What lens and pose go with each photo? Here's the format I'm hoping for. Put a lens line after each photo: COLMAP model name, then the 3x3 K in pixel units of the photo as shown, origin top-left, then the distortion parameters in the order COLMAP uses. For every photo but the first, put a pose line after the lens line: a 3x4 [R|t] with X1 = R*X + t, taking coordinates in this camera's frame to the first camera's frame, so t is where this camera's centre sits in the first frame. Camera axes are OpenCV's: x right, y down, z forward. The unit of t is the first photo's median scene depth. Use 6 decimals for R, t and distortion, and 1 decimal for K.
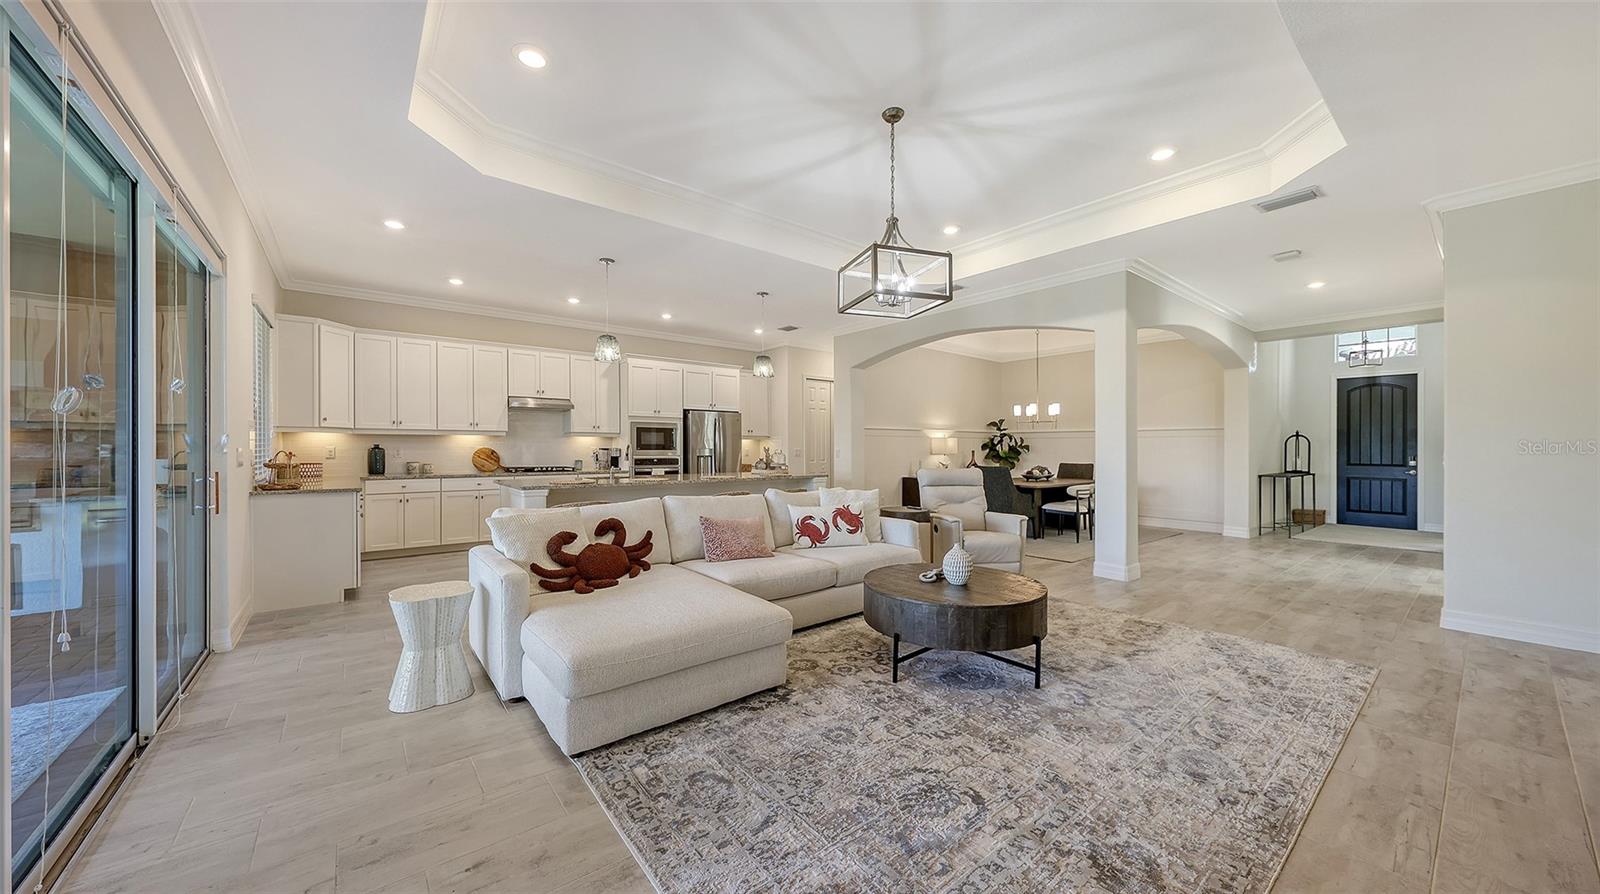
lens RADIAL K [[556.2, 0, 799.1], [0, 556.2, 445.7], [0, 0, 1]] dist [0.001797, -0.000941]
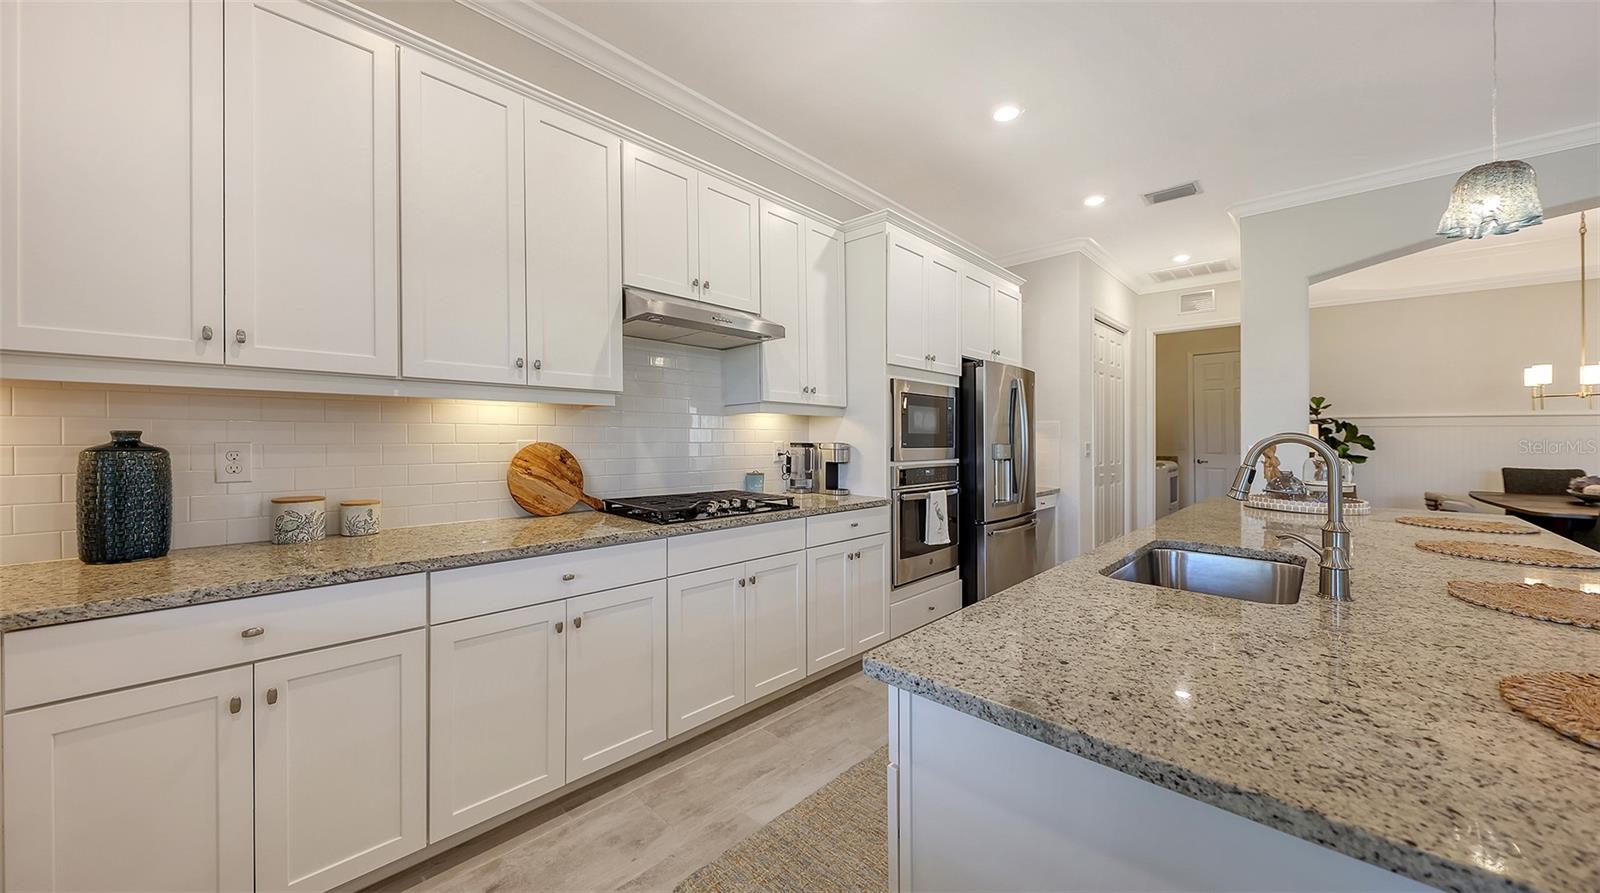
lens RADIAL K [[555.3, 0, 802.4], [0, 555.3, 436.6], [0, 0, 1]] dist [-0.000527, -0.000438]
pose [[0.989952, 0.003934, 0.141350, -0.457499], [-0.004313, 0.999988, 0.002375, -0.001281], [-0.141339, -0.002961, 0.989957, 0.653255]]
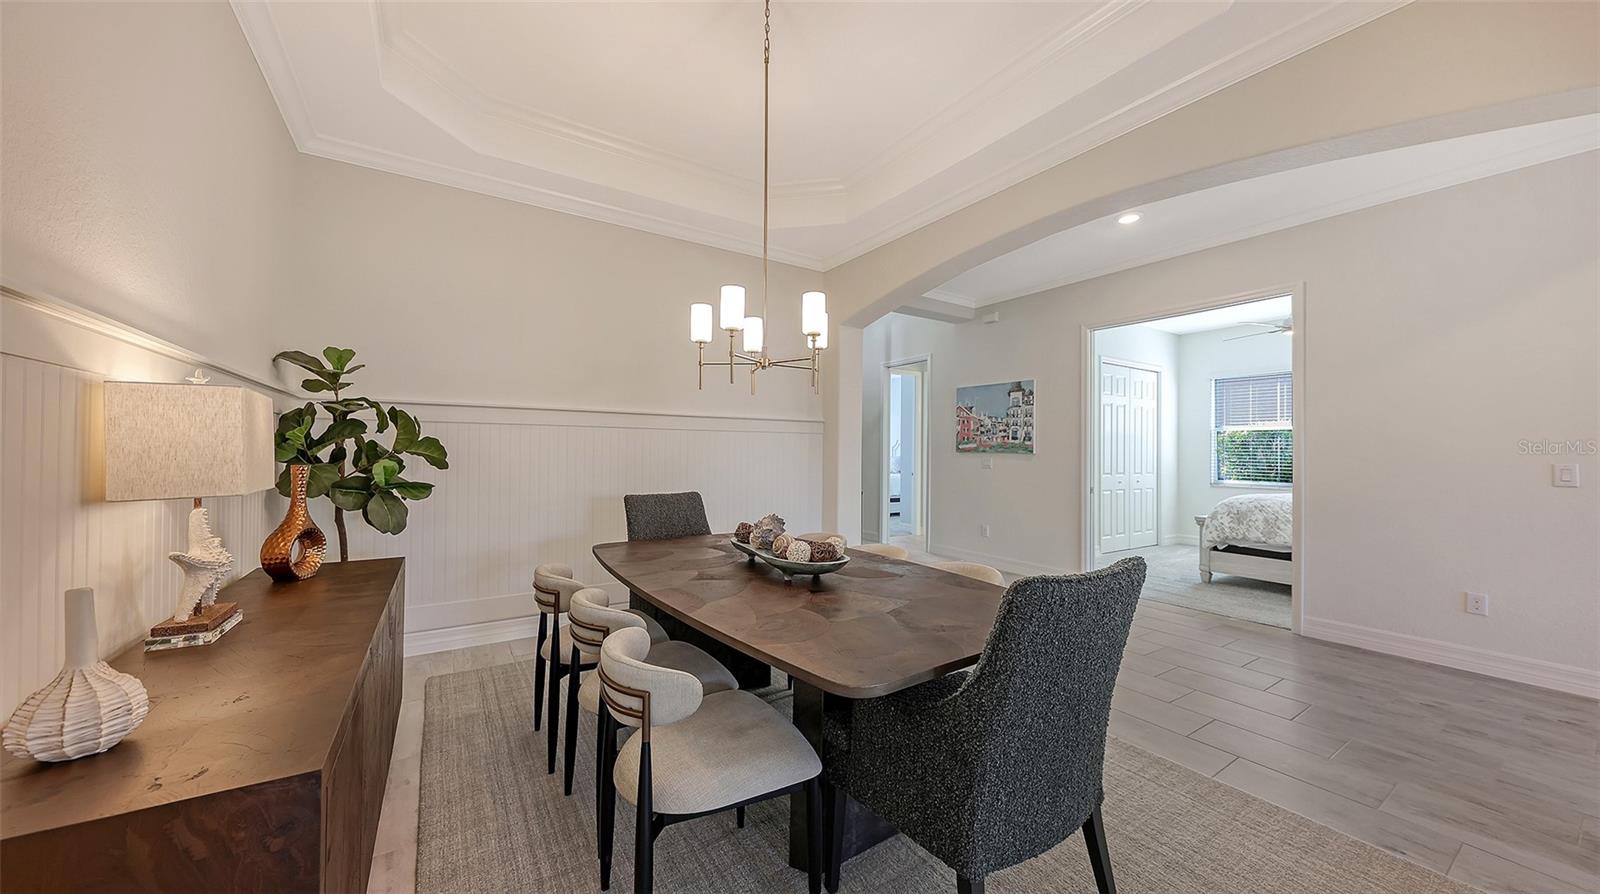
lens RADIAL K [[556.2, 0, 791.7], [0, 556.2, 444.4], [0, 0, 1]] dist [0.001797, -0.000941]
pose [[0.100420, 0.009578, 0.994899, 0.196940], [-0.011205, 0.999901, -0.008495, 0.000254], [-0.994882, -0.010295, 0.100518, 1.111481]]
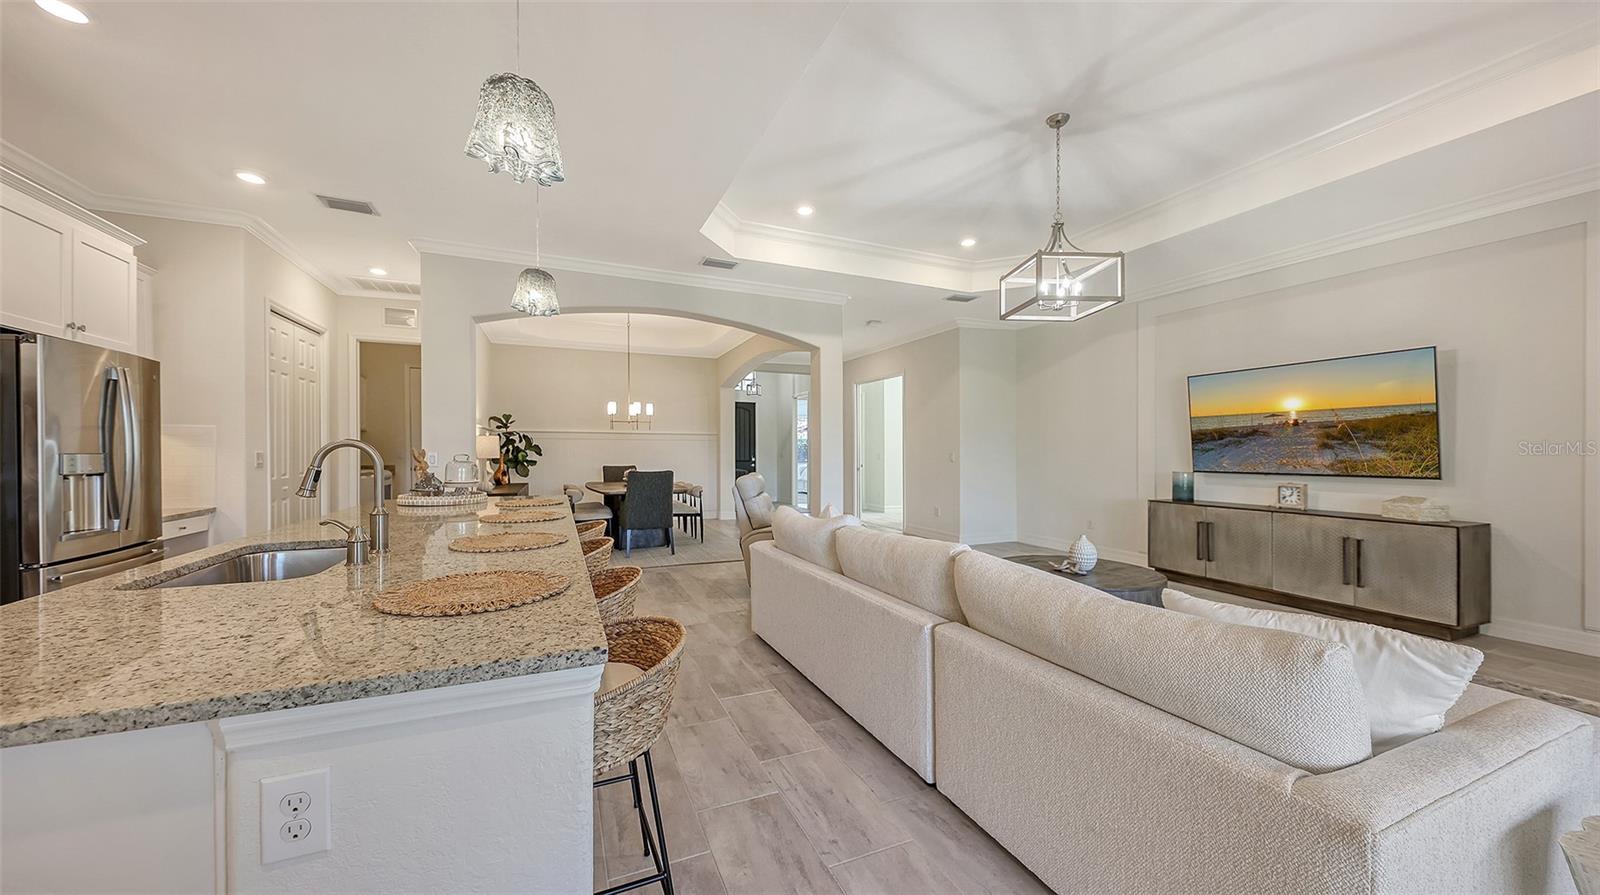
lens RADIAL K [[556.2, 0, 796.1], [0, 556.2, 447.1], [0, 0, 1]] dist [0.001797, -0.000941]
pose [[0.253744, 0.004324, 0.967262, -0.444110], [-0.005450, 0.999981, -0.003041, 0.000236], [-0.967256, -0.004500, 0.253763, 0.566760]]
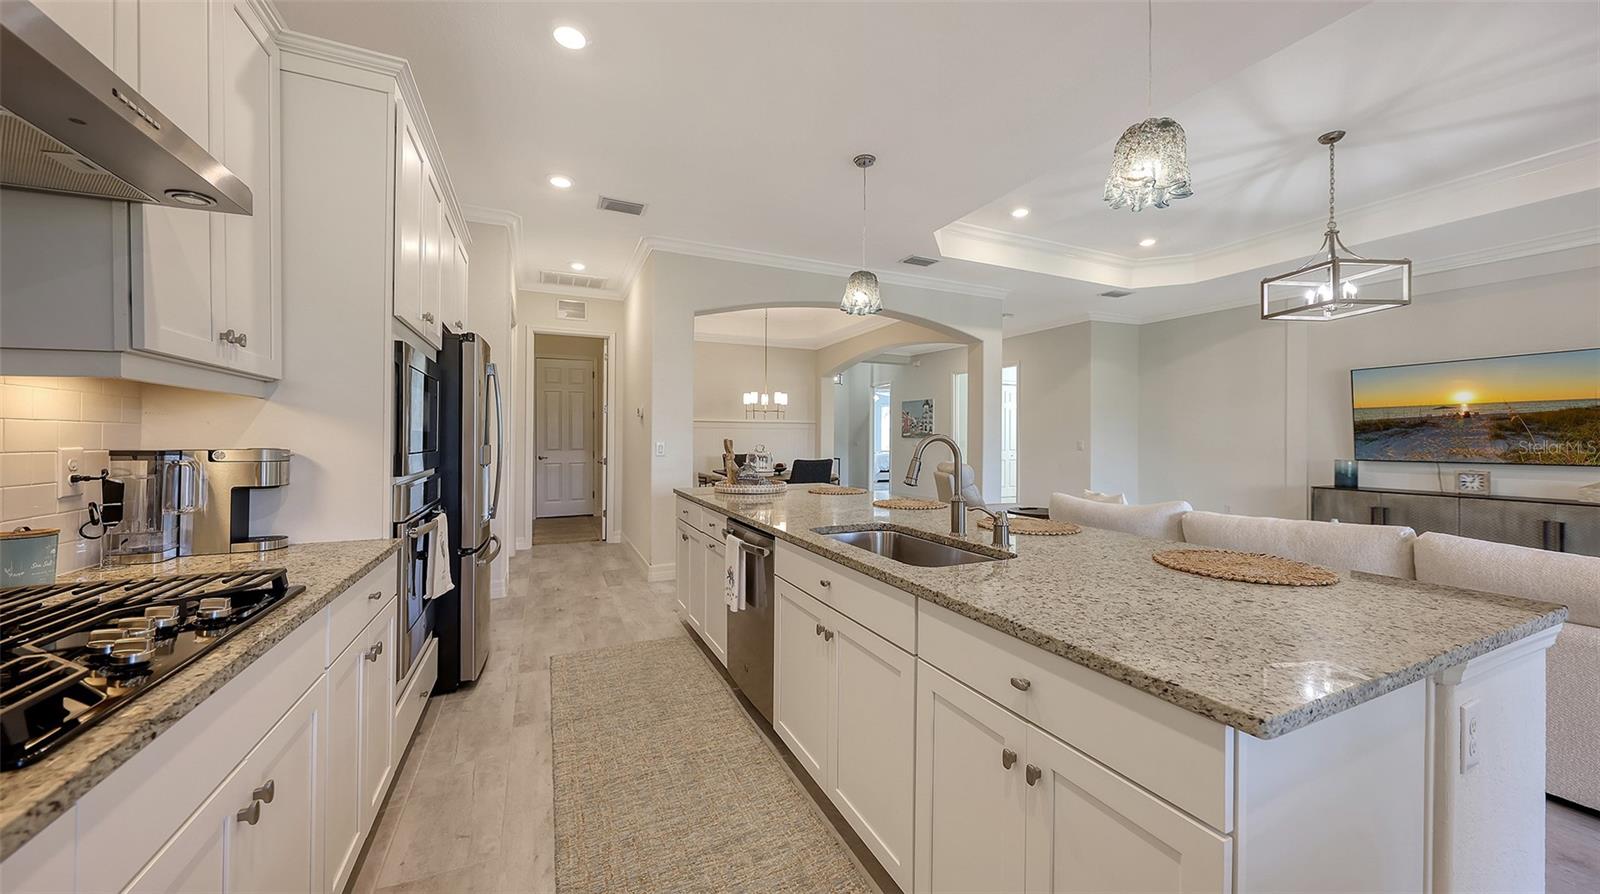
lens RADIAL K [[556.2, 0, 802.9], [0, 556.2, 427.8], [0, 0, 1]] dist [0.001797, -0.000941]
pose [[0.232999, 0.015491, 0.972354, -0.540174], [-0.005364, 0.999878, -0.014645, -0.001709], [-0.972462, -0.001804, 0.233054, 0.825910]]
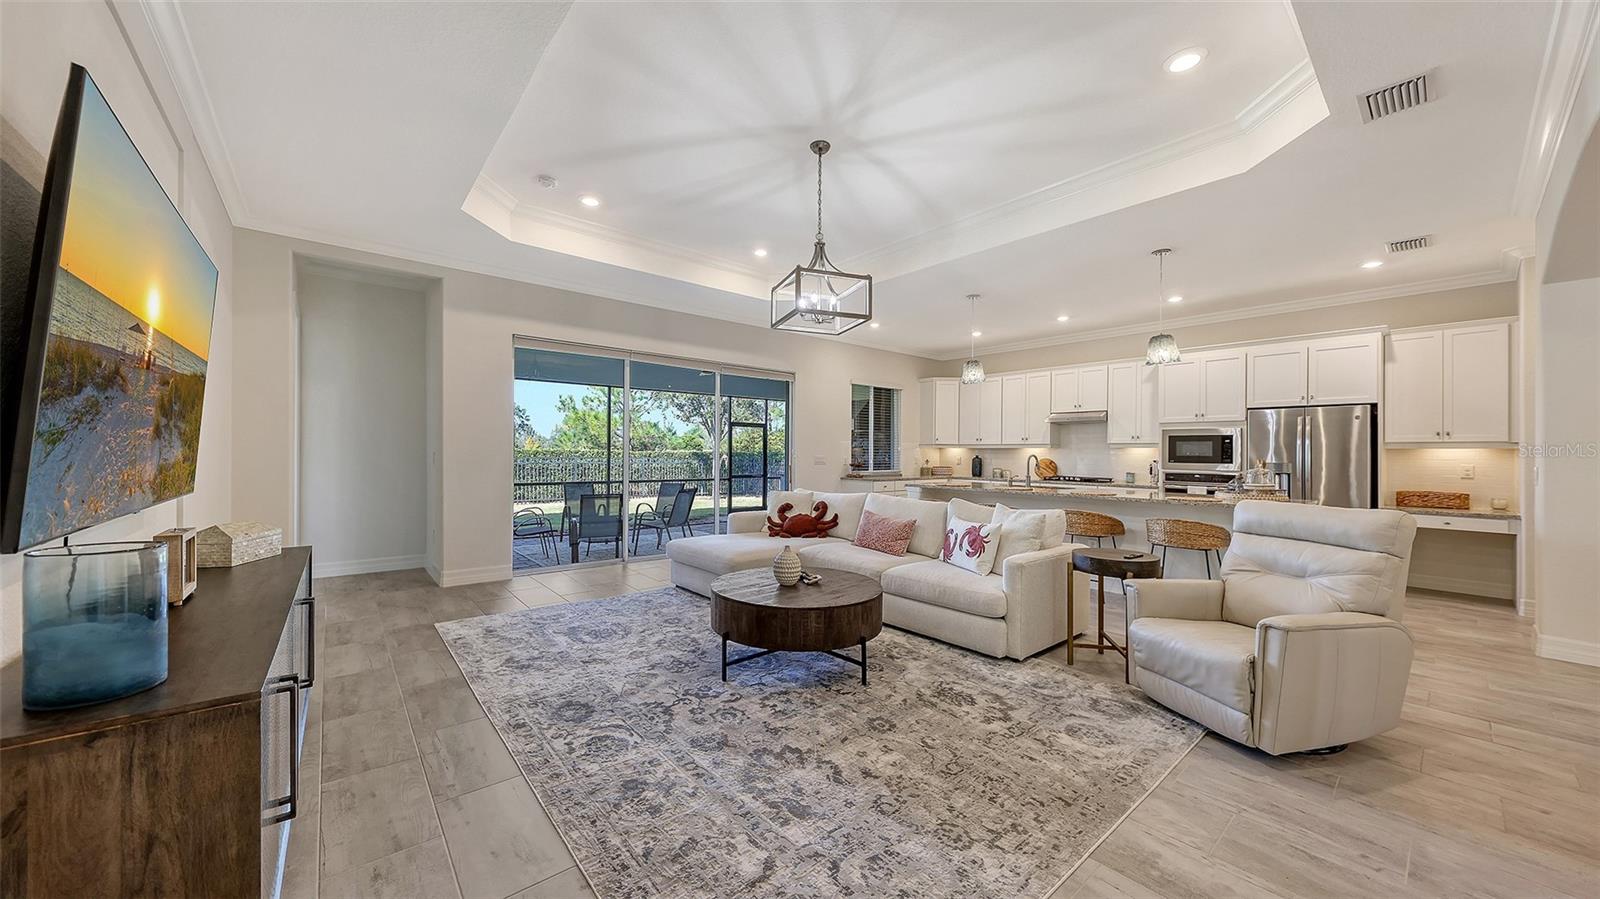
lens RADIAL K [[556.2, 0, 791.2], [0, 556.2, 450.0], [0, 0, 1]] dist [0.001797, -0.000941]
pose [[0.023082, -0.011010, -0.999673, 0.590950], [-0.009843, 0.999888, -0.011240, 0.004086], [0.999685, 0.010100, 0.022971, 0.436899]]
